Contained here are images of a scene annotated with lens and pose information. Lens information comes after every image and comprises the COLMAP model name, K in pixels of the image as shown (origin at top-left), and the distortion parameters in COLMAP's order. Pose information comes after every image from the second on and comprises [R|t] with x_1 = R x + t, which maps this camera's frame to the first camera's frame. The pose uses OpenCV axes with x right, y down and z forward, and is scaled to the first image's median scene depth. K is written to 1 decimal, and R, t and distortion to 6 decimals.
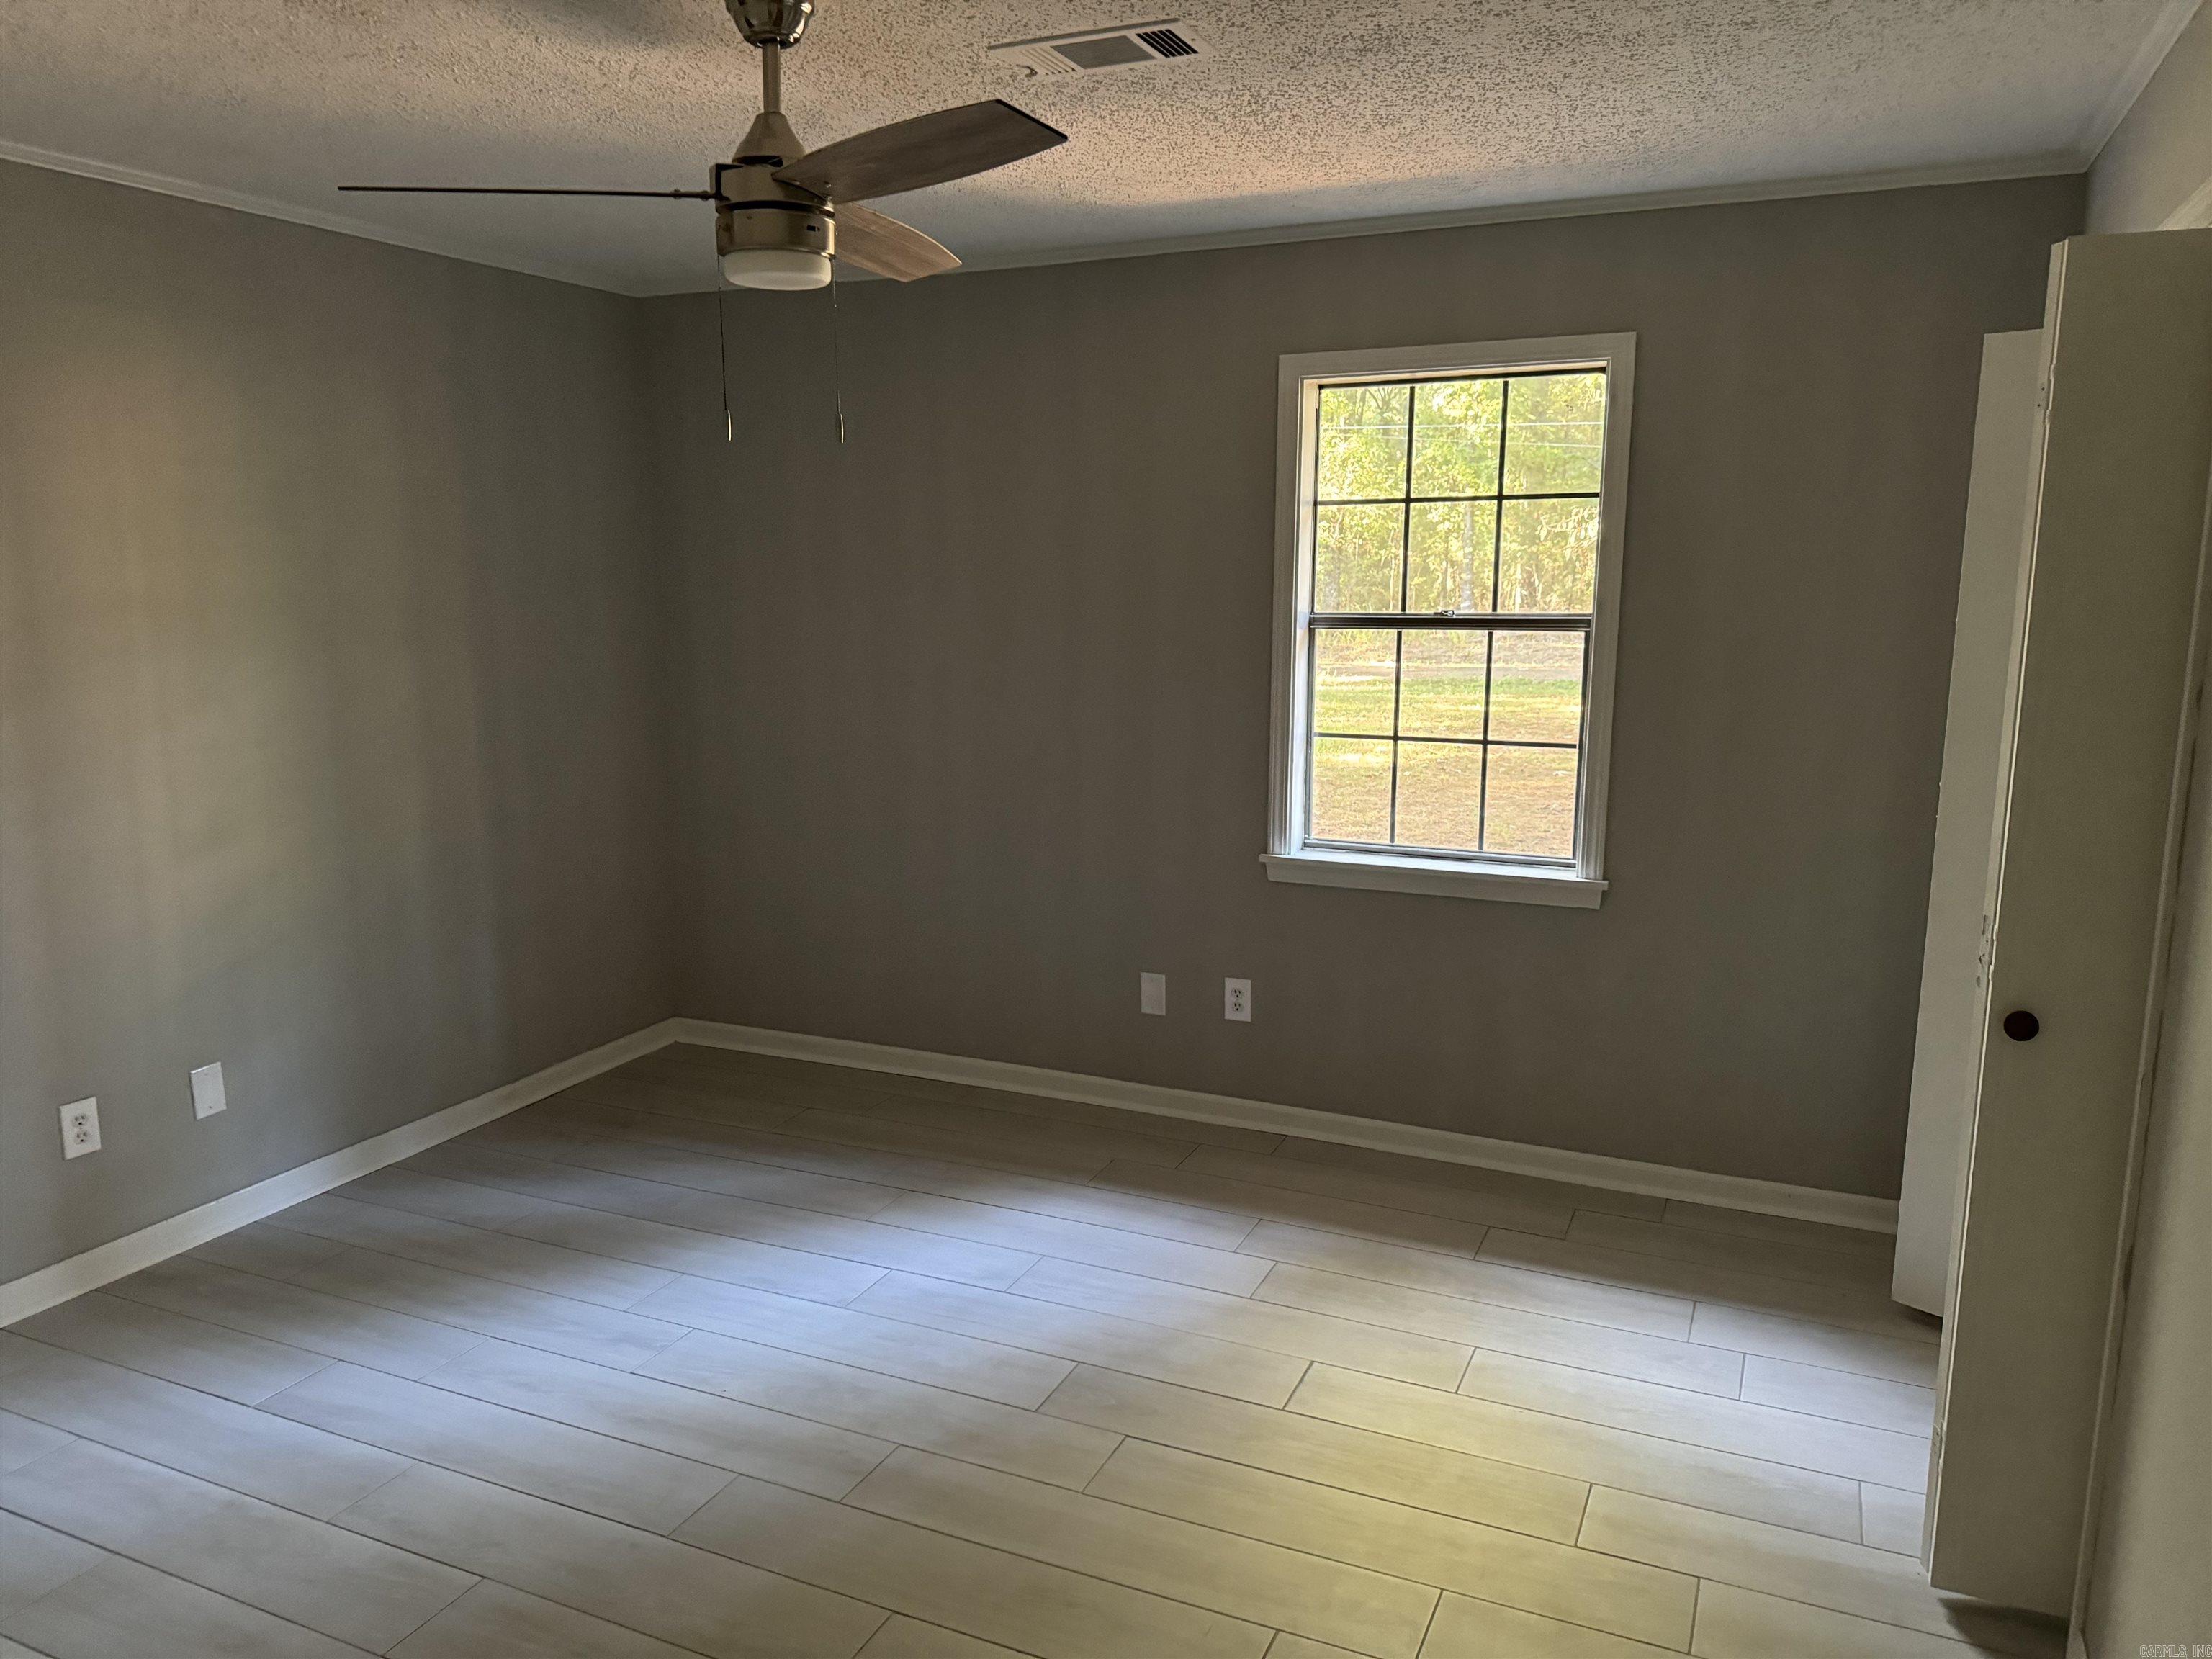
lens RADIAL K [[1552.1, 0, 1112.8], [0, 1552.1, 854.4], [0, 0, 1]] dist [0.077148, -0.121536]
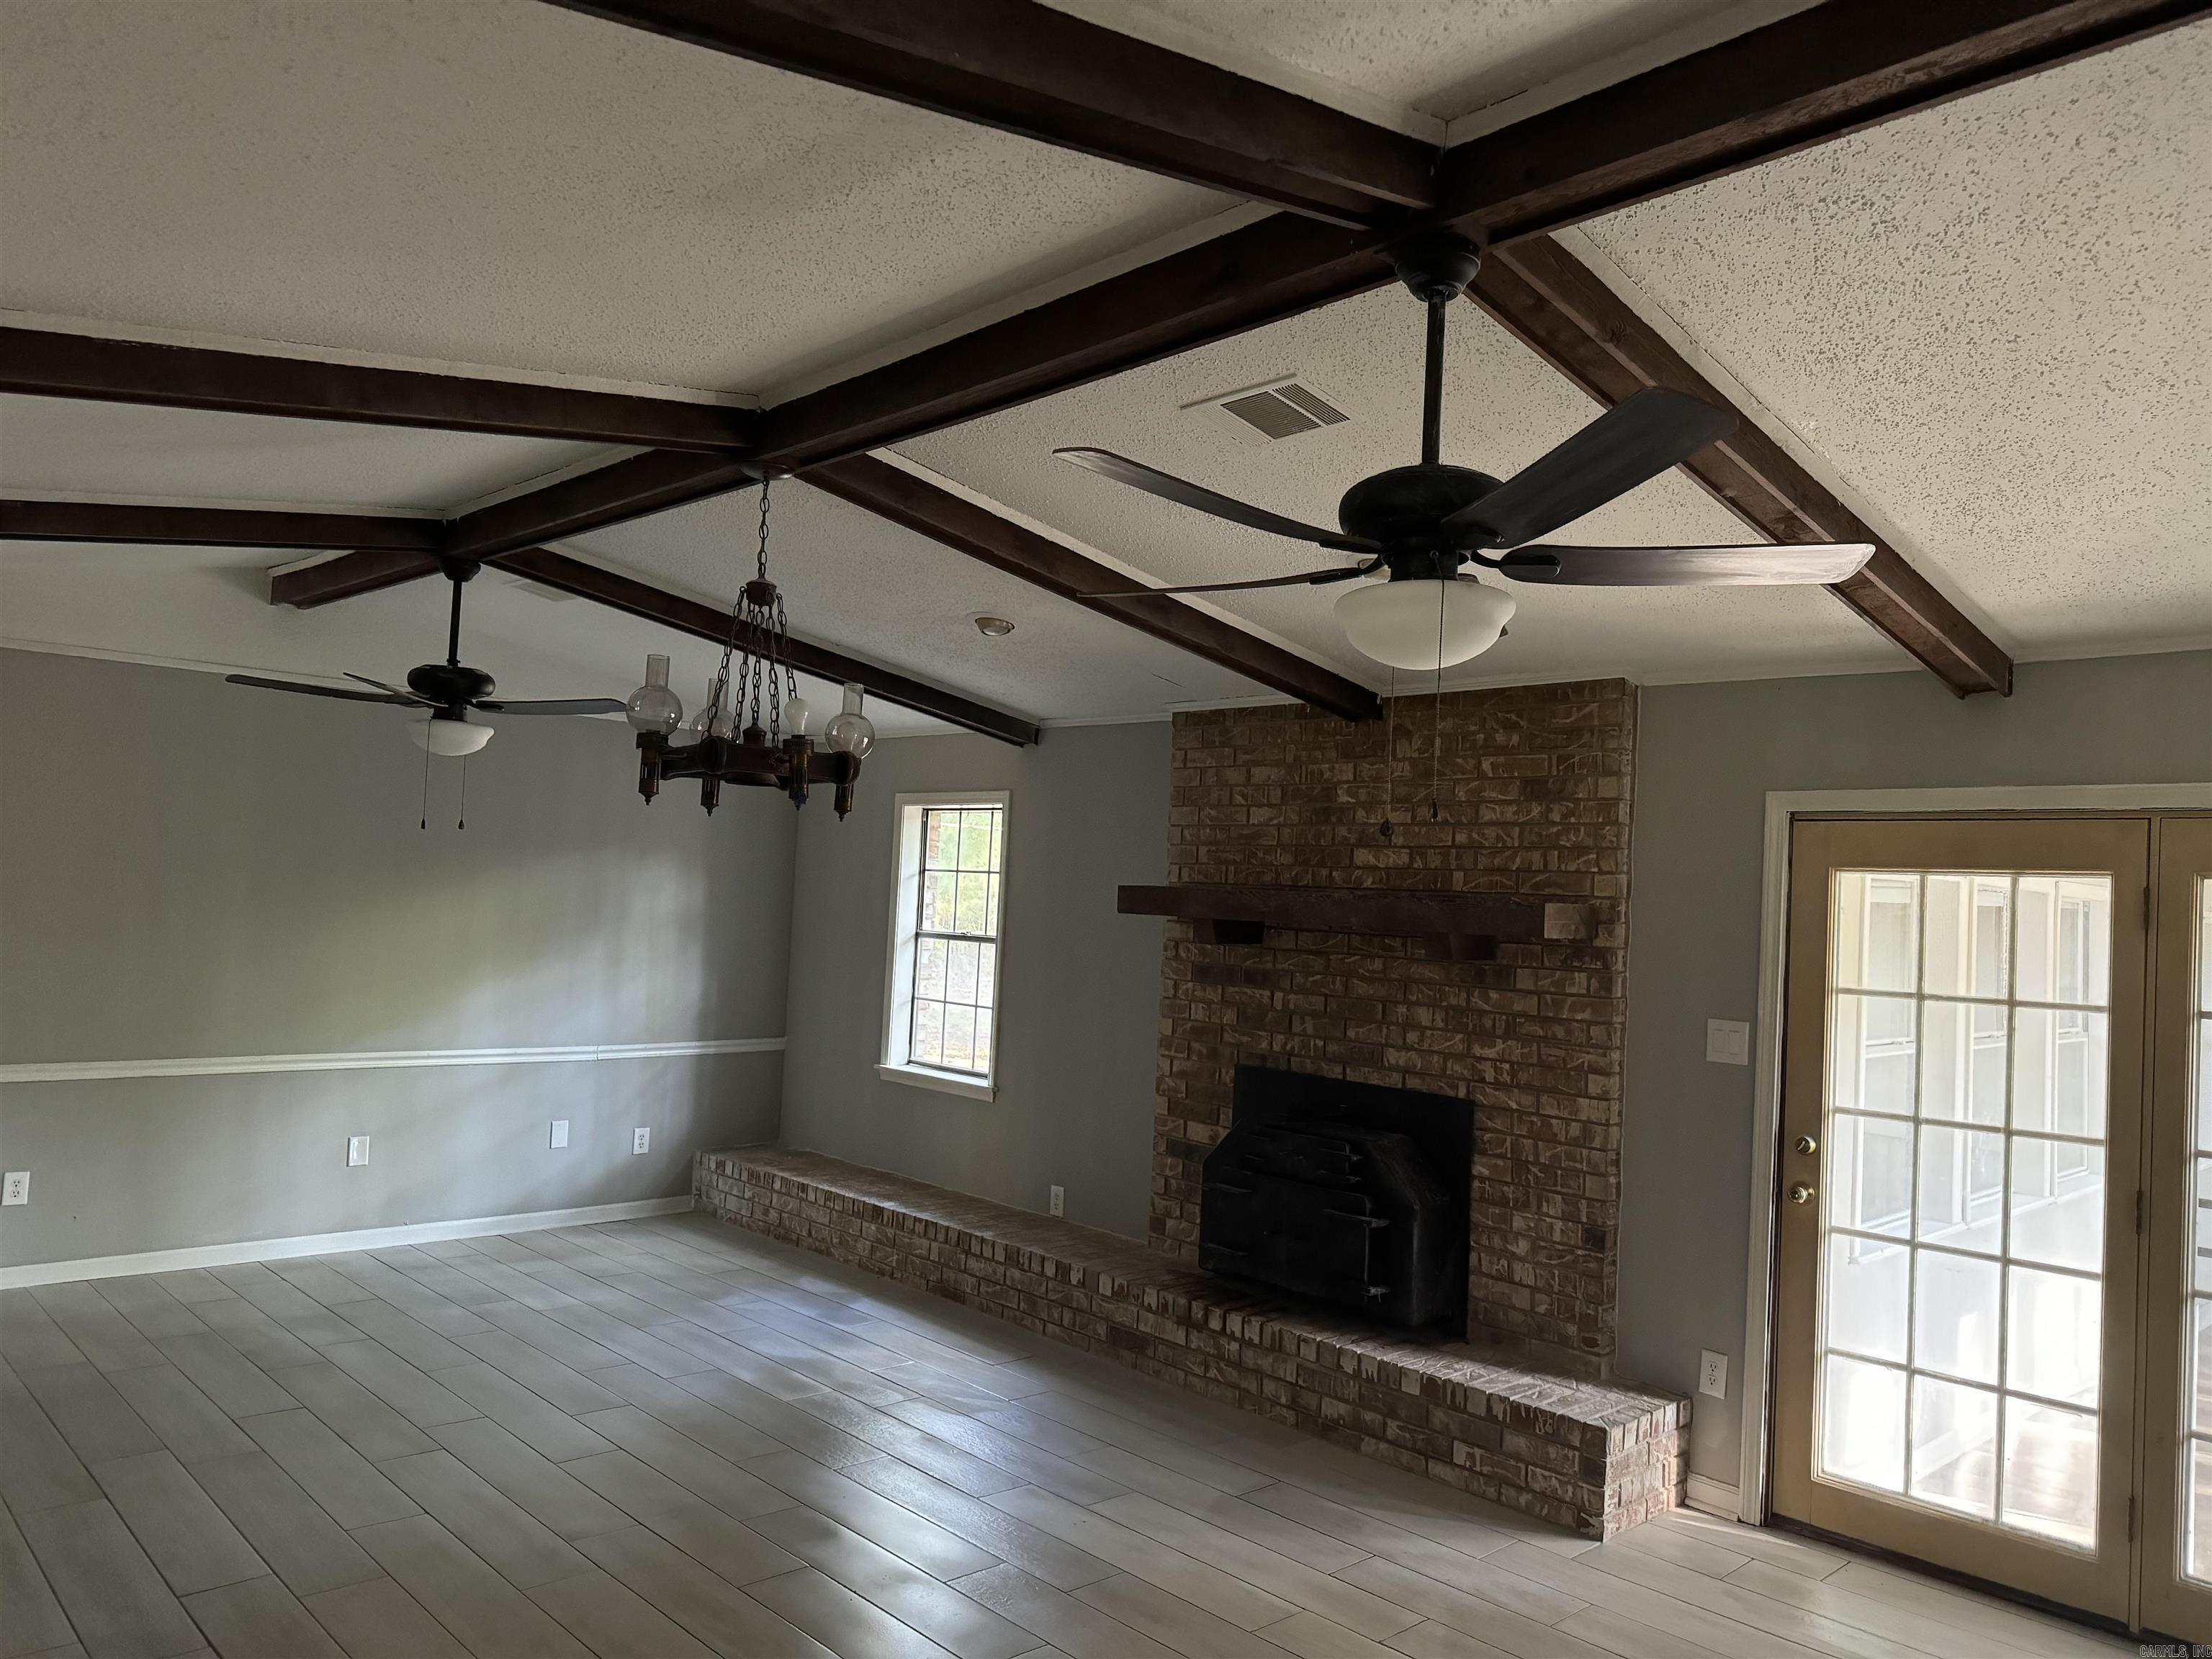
lens RADIAL K [[1552.1, 0, 1114.1], [0, 1552.1, 830.5], [0, 0, 1]] dist [0.077148, -0.121536]
pose [[0.920022, 0.027371, -0.390910, 1.072759], [-0.118947, 0.969998, -0.212029, 0.089580], [0.373378, 0.241569, 0.895675, -0.565923]]
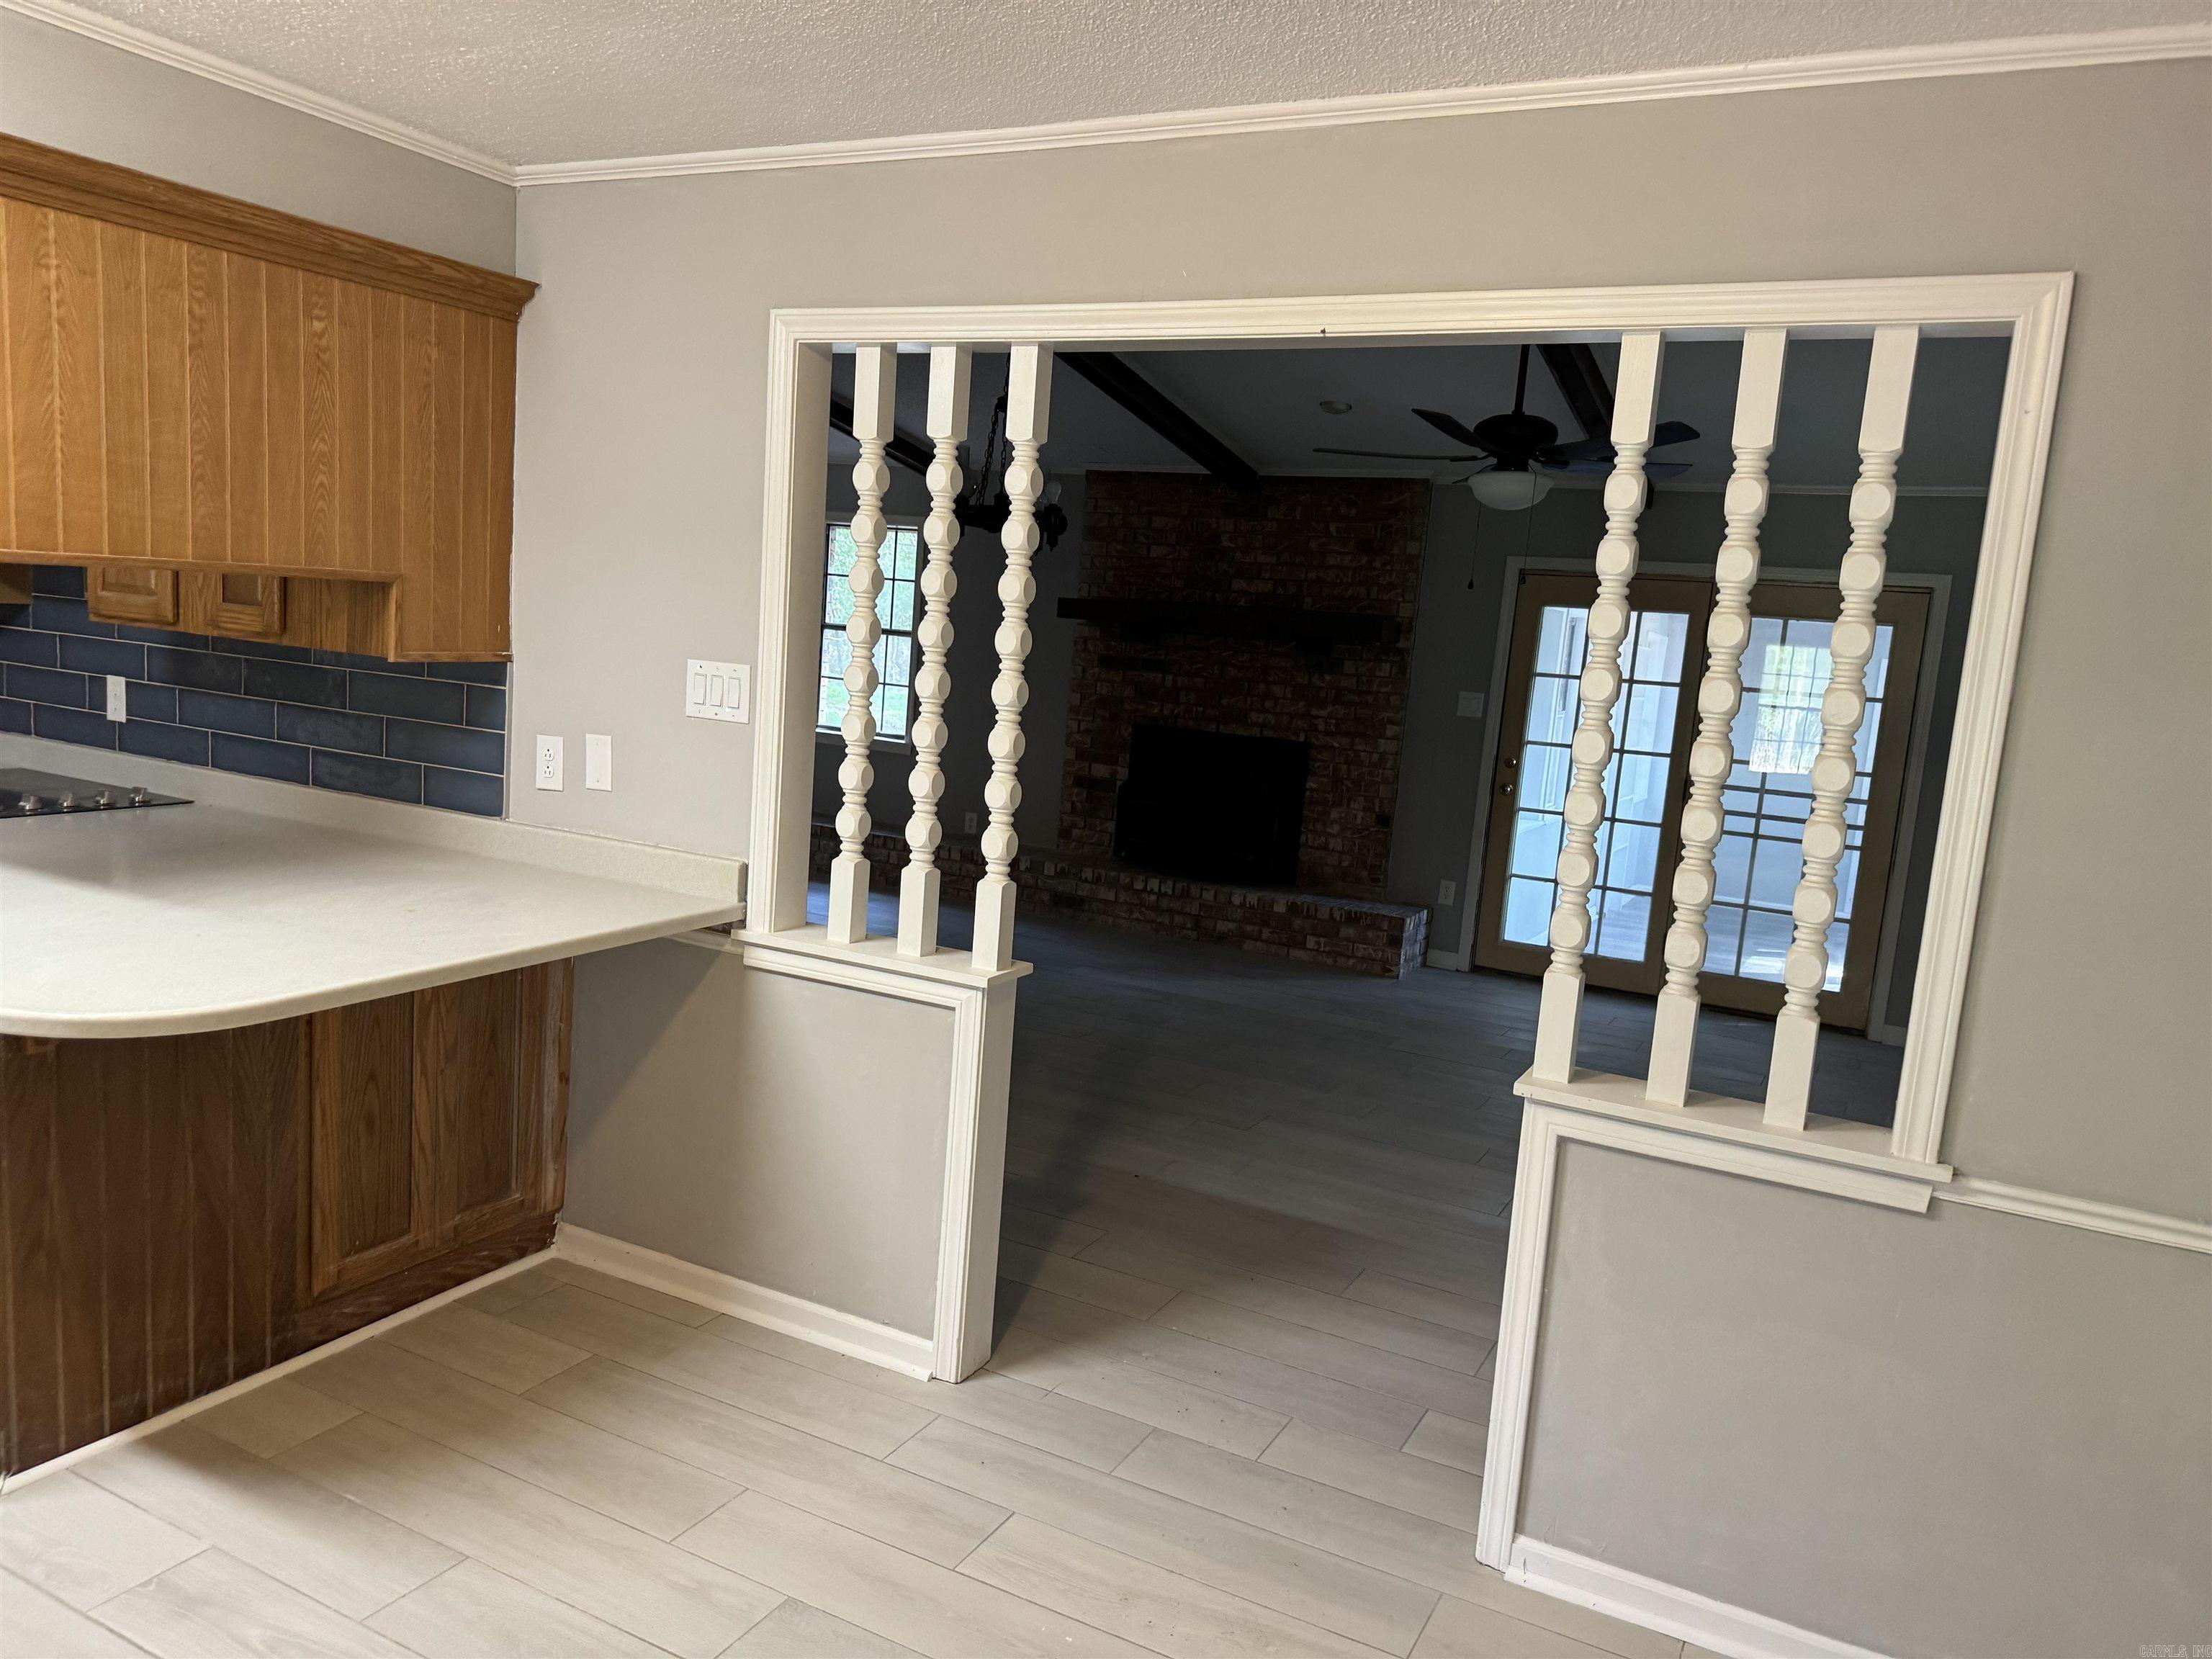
lens RADIAL K [[1552.1, 0, 1097.5], [0, 1552.1, 875.9], [0, 0, 1]] dist [0.077148, -0.121536]
pose [[0.993894, 0.090838, -0.062633, 0.729217], [-0.093069, 0.995090, -0.033663, 0.261026], [0.059267, 0.039287, 0.997469, -1.281364]]
